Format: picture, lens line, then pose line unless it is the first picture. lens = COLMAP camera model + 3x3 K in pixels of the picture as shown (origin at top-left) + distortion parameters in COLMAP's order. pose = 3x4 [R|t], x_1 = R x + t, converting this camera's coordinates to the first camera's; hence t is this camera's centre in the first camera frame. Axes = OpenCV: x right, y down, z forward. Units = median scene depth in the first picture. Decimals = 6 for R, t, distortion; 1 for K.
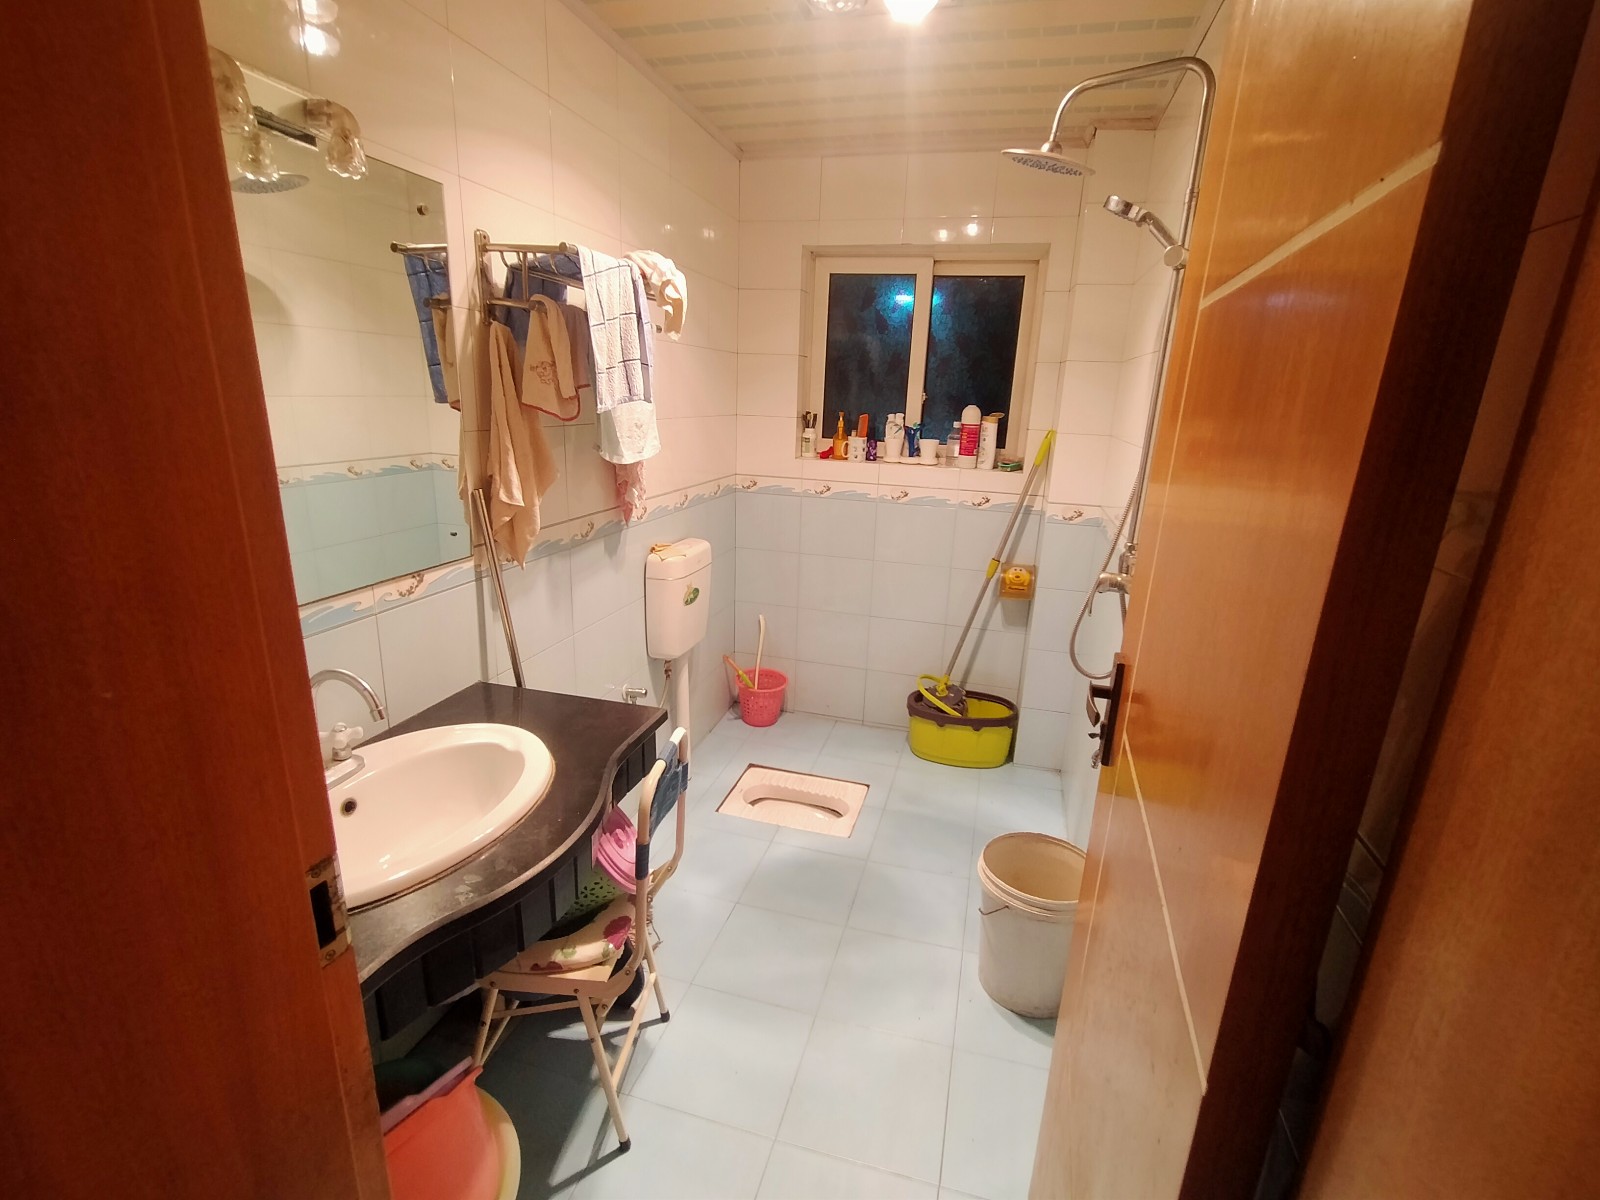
lens RADIAL K [[739.8, 0, 800.5], [0, 739.8, 602.7], [0, 0, 1]] dist [-0.001078, 0.000446]
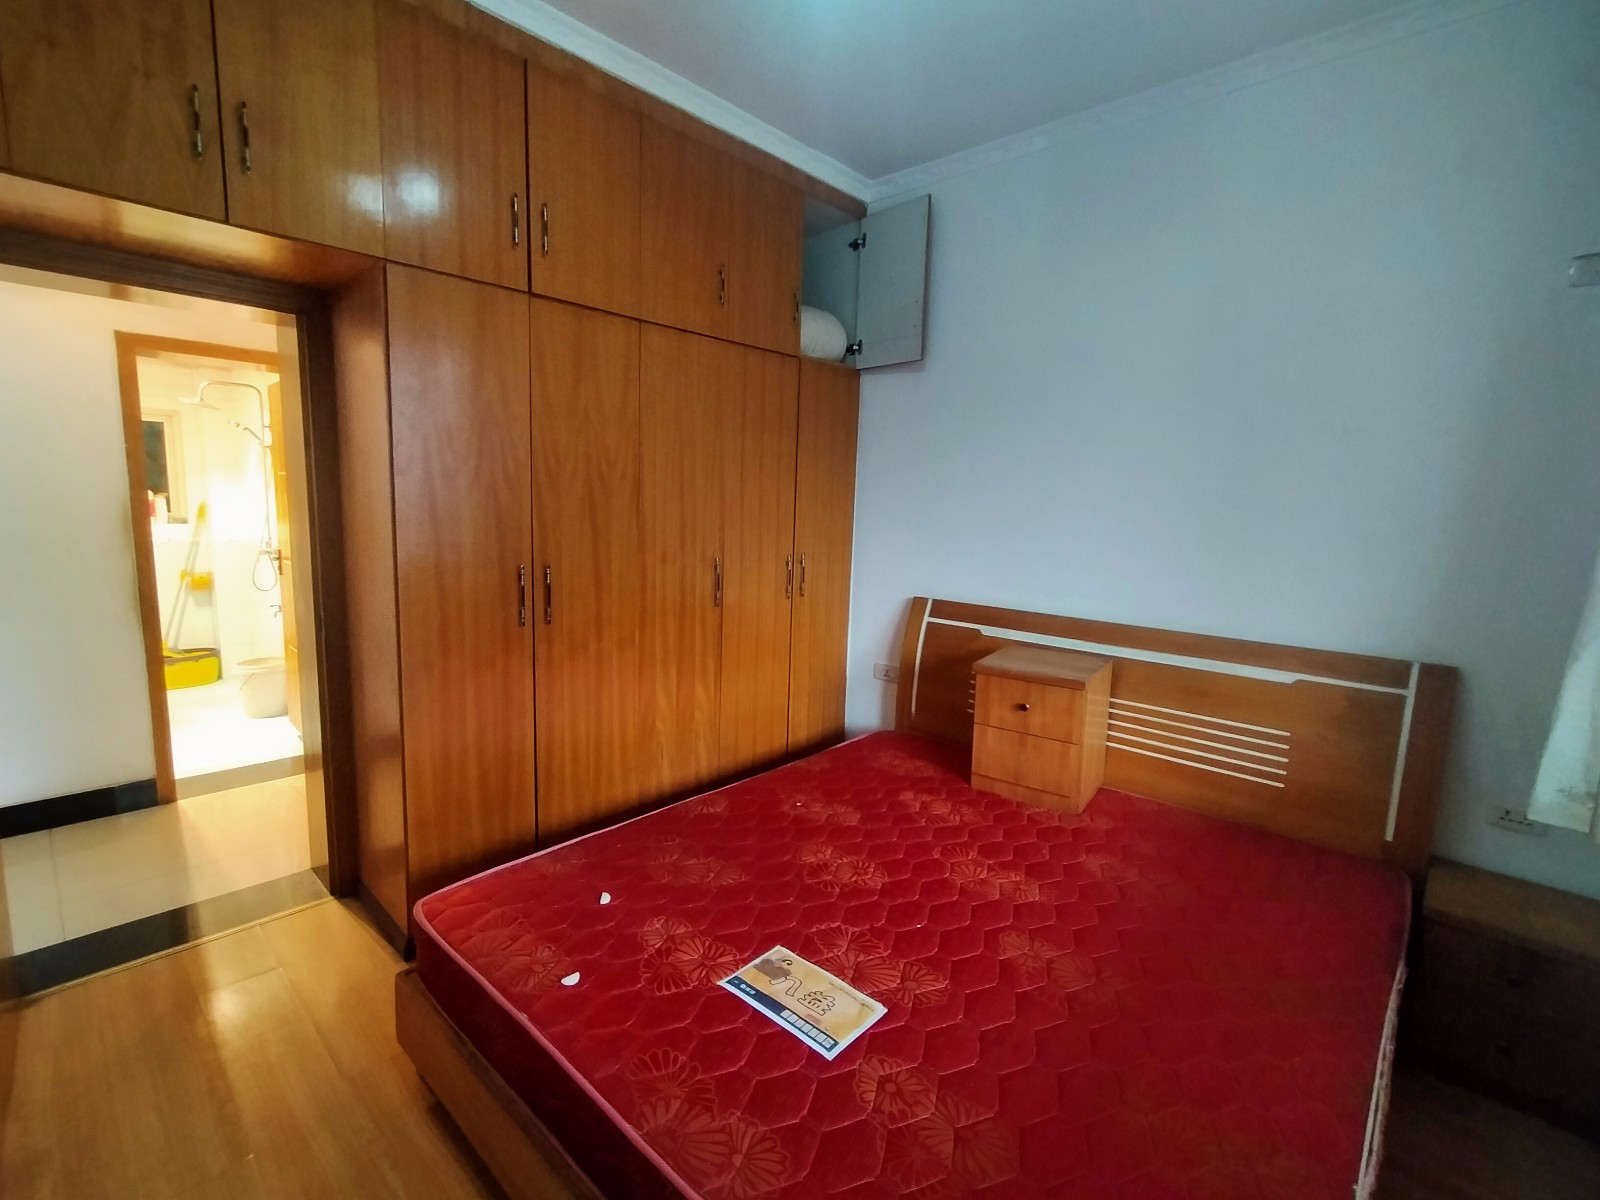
lens RADIAL K [[739.8, 0, 802.0], [0, 739.8, 602.8], [0, 0, 1]] dist [-0.001078, 0.000446]
pose [[0.458580, -0.149791, 0.875938, -0.662655], [0.236692, 0.970673, 0.042075, 0.309047], [-0.856552, 0.188033, 0.480586, -1.205078]]
